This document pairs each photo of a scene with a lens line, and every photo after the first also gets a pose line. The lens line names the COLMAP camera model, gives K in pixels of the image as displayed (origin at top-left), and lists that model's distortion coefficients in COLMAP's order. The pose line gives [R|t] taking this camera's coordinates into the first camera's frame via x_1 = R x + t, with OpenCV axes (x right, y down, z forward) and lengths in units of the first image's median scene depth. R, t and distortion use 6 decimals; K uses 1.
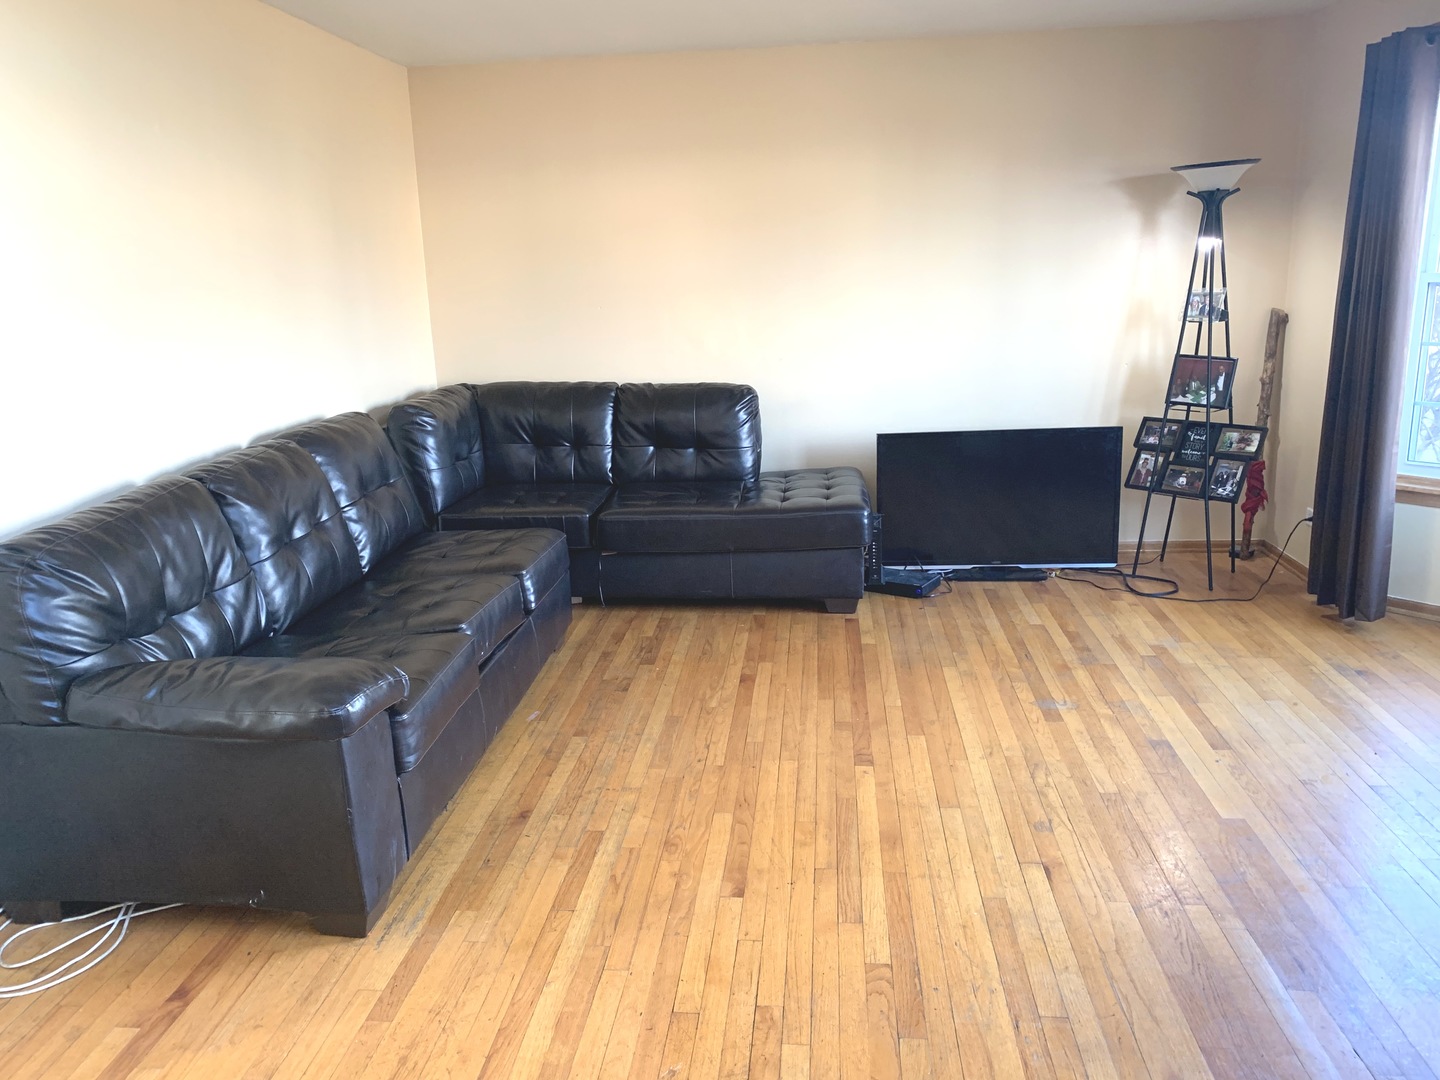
lens RADIAL K [[1087.8, 0, 714.3], [0, 1087.8, 535.1], [0, 0, 1]] dist [0.182846, -0.528686]
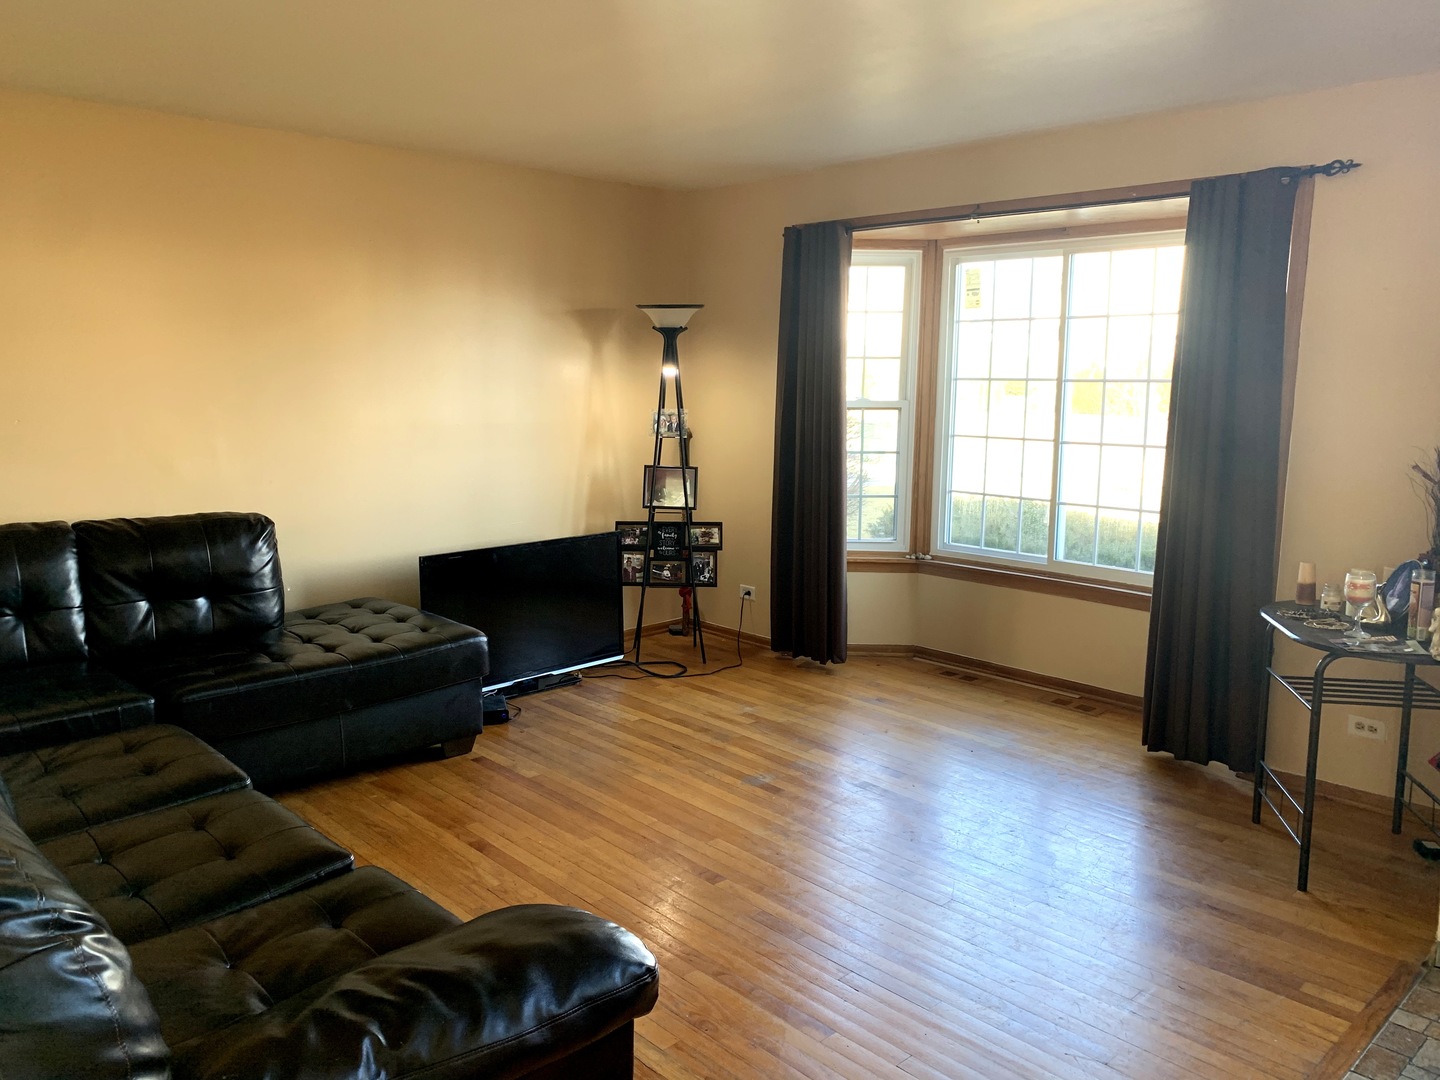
lens RADIAL K [[1083.2, 0, 720.0], [0, 1083.2, 540.0], [0, 0, 1]] dist [0.002975, -0.002762]
pose [[0.634052, -0.077495, 0.769398, -0.412094], [0.152264, 0.987999, -0.025965, -0.046737], [-0.758152, 0.133615, 0.638242, 0.238524]]
